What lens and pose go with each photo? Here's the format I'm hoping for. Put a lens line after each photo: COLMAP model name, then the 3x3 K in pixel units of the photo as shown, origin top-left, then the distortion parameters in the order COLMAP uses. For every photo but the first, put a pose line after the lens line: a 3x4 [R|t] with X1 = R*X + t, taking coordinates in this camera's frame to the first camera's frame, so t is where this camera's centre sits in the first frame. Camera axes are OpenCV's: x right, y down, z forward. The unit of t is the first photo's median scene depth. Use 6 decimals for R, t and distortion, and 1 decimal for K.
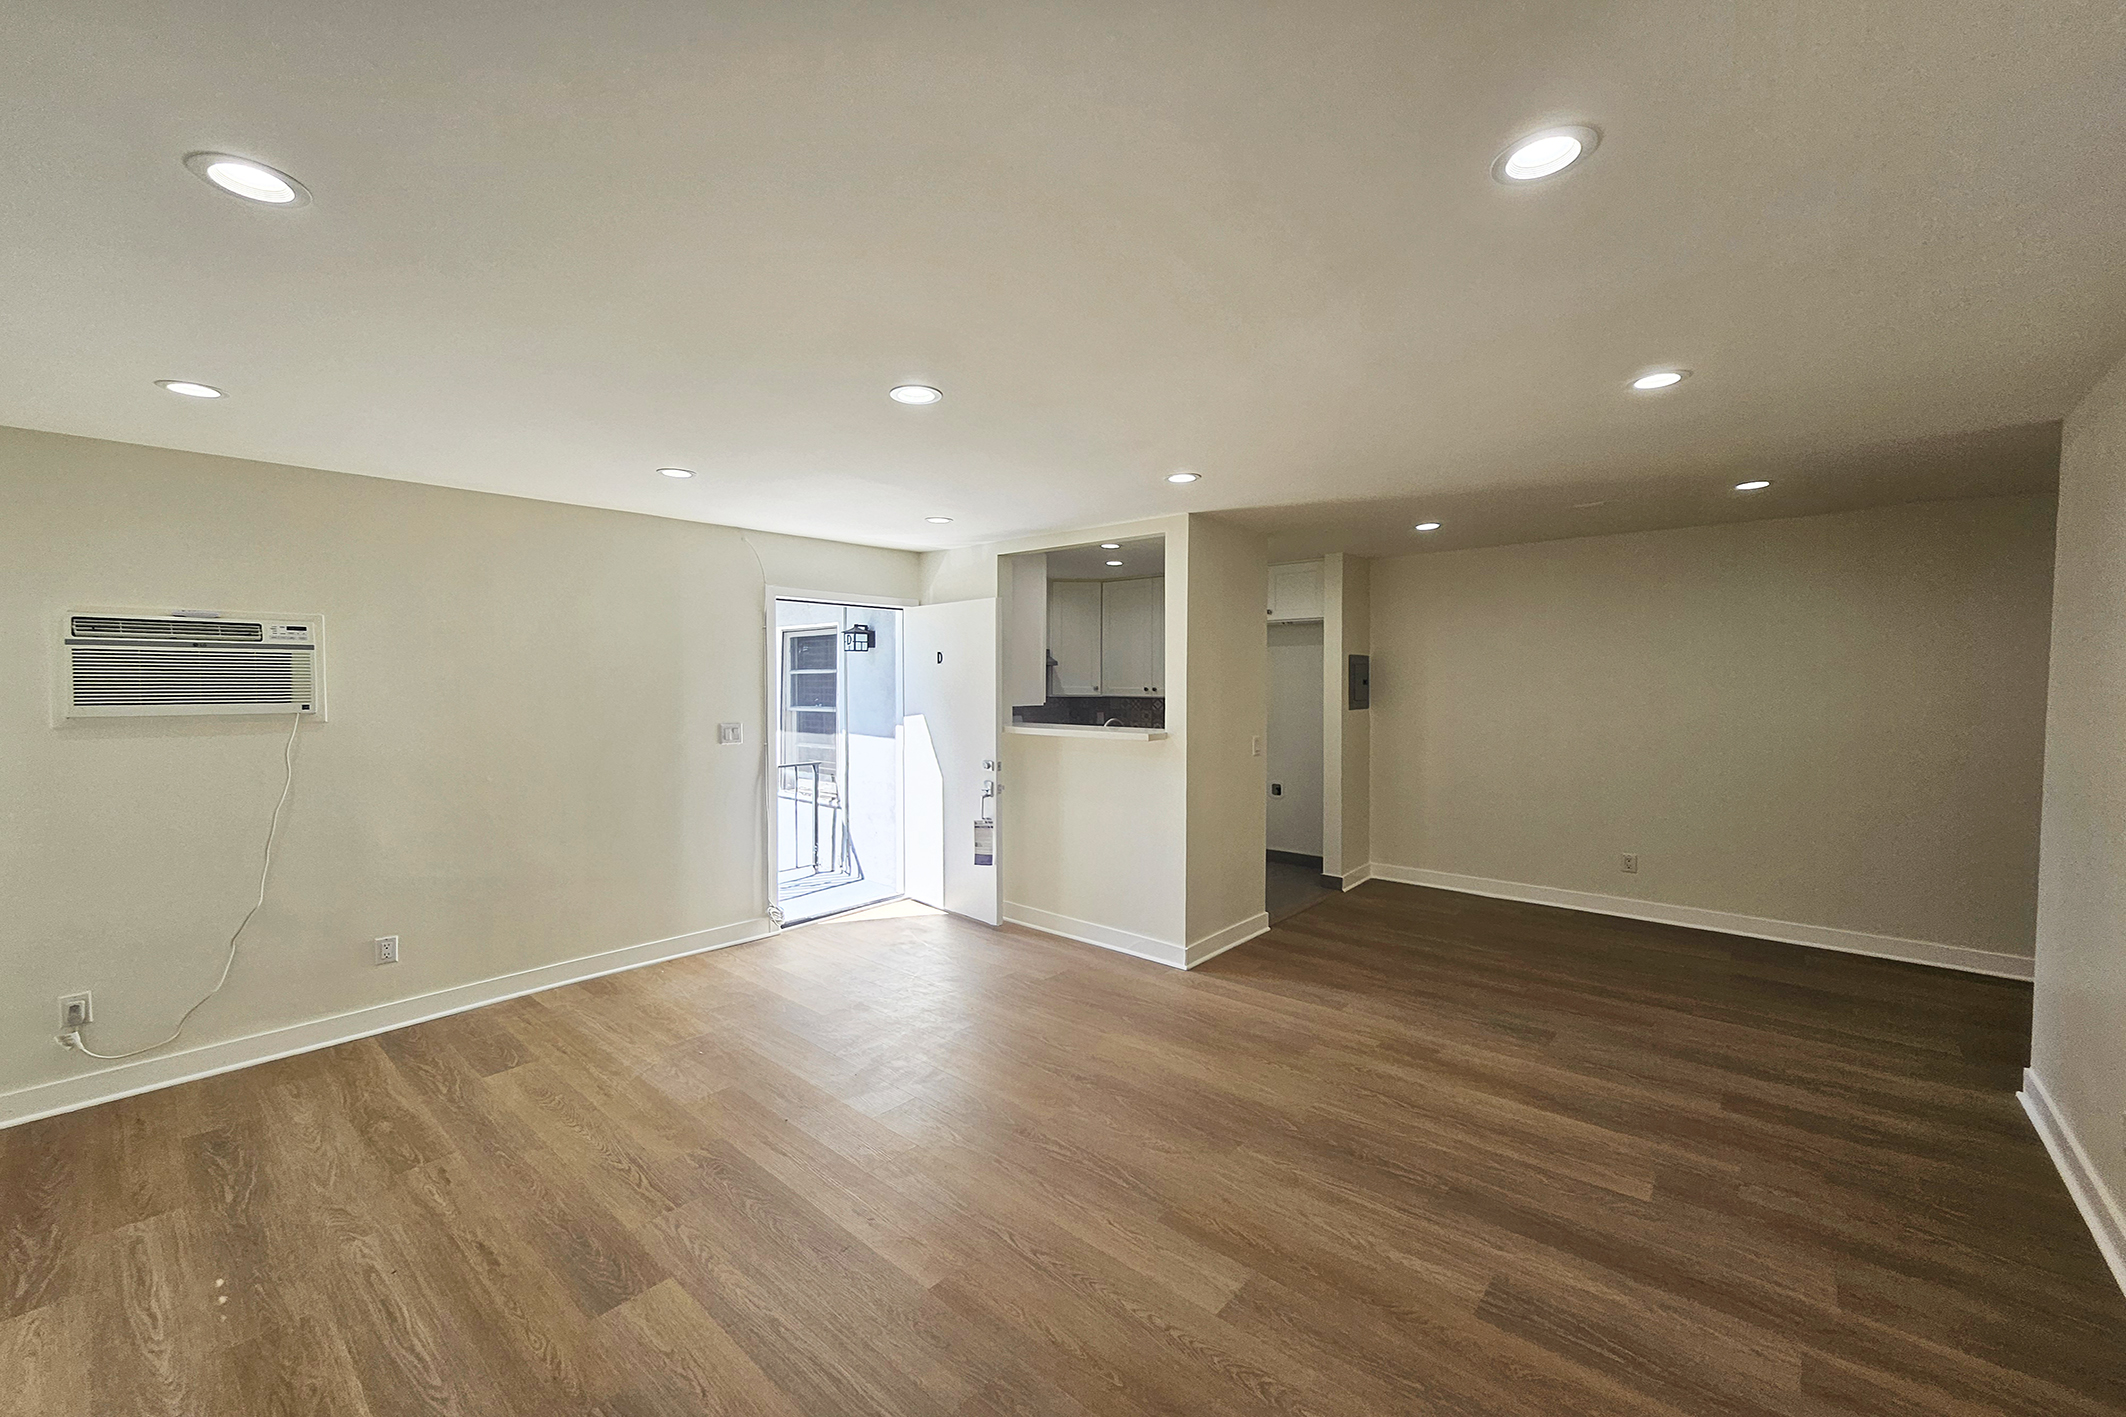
lens RADIAL K [[835.4, 0, 1052.7], [0, 835.4, 659.6], [0, 0, 1]] dist [0.006956, -0.003790]
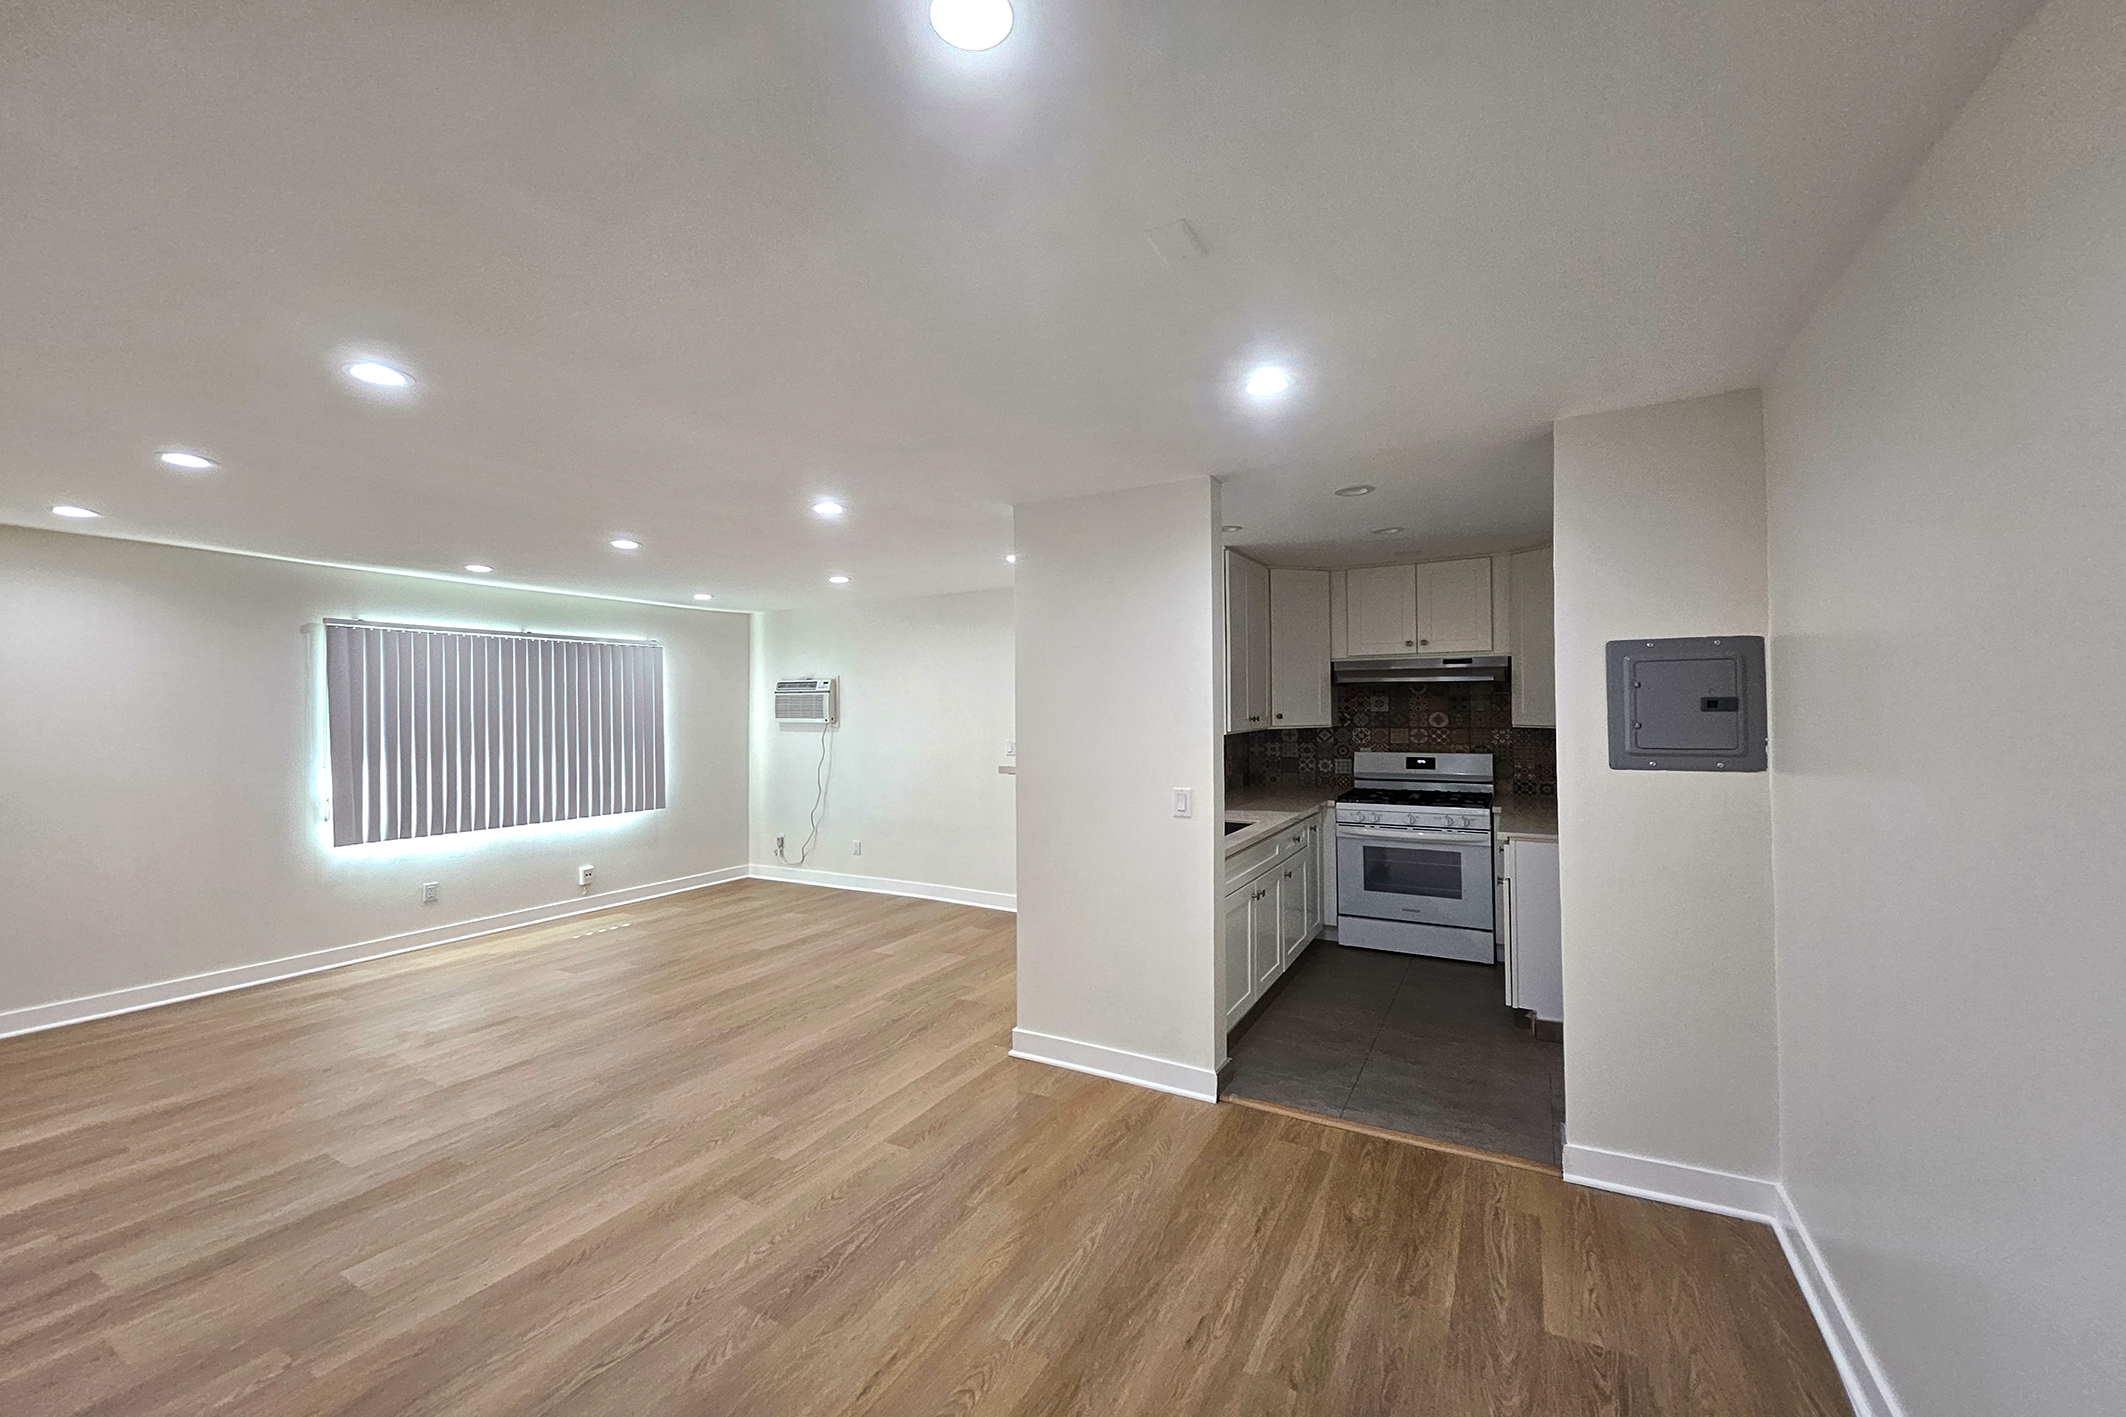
lens RADIAL K [[835.4, 0, 1054.6], [0, 835.4, 707.7], [0, 0, 1]] dist [0.006956, -0.003790]
pose [[0.213560, -0.000969, -0.976929, 1.469184], [0.025257, 0.999671, 0.004530, 0.035082], [0.976603, -0.025642, 0.213515, 1.311735]]
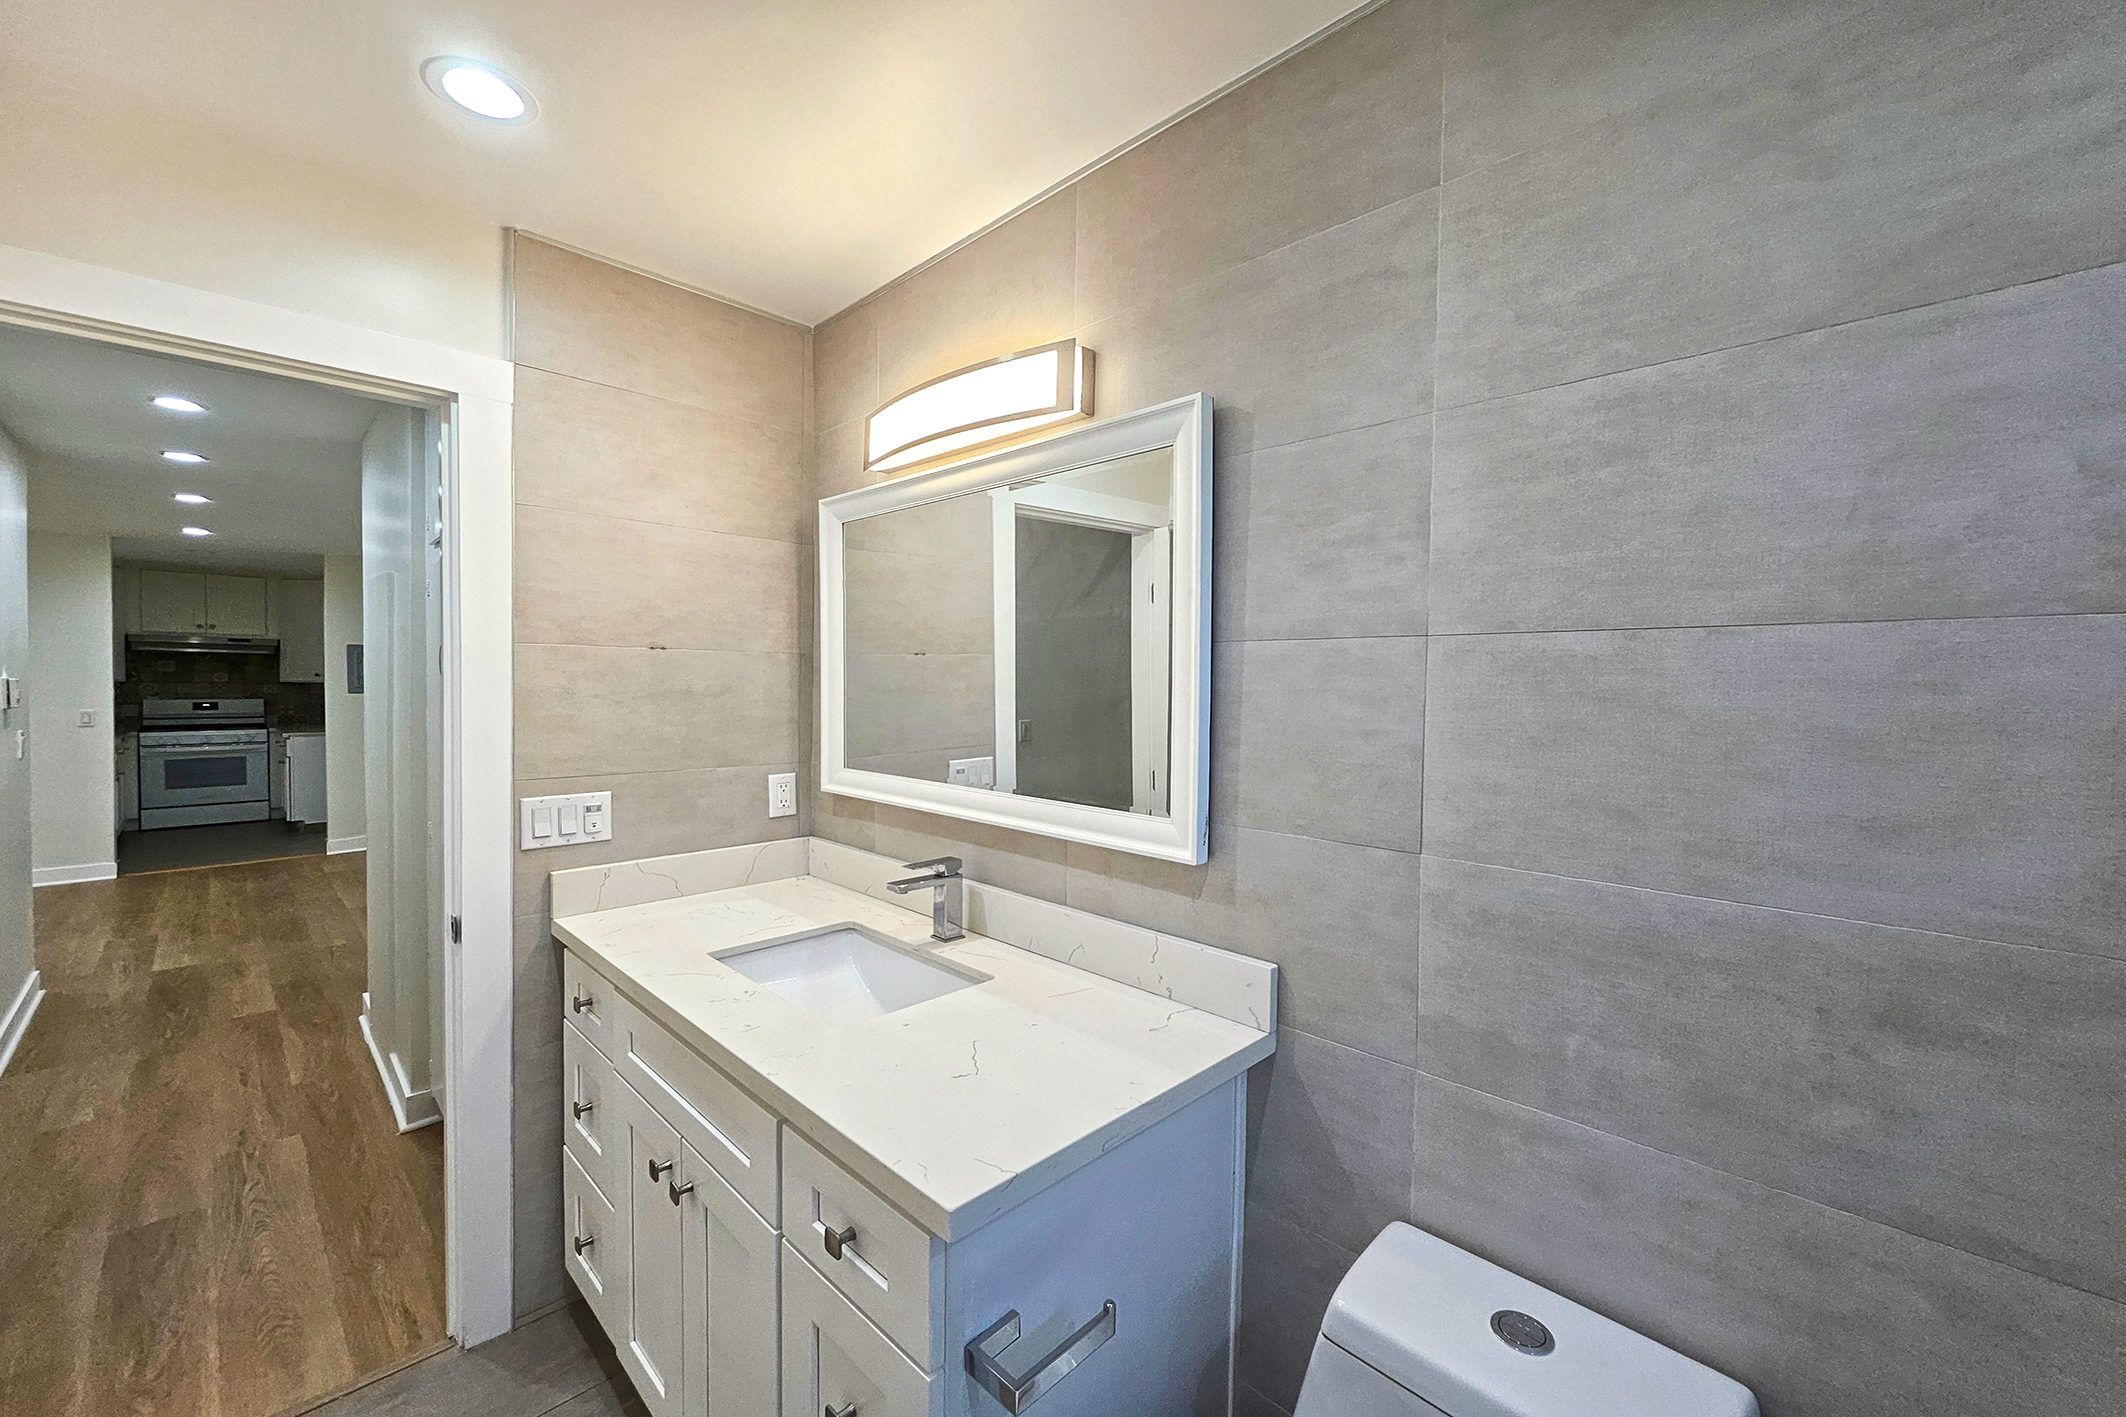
lens RADIAL K [[835.4, 0, 1052.3], [0, 835.4, 699.8], [0, 0, 1]] dist [0.006956, -0.003790]
pose [[0.997804, 0.014549, -0.064619, 2.818677], [-0.011844, 0.999045, 0.042049, 0.015958], [0.065169, -0.041191, 0.997024, -0.096183]]
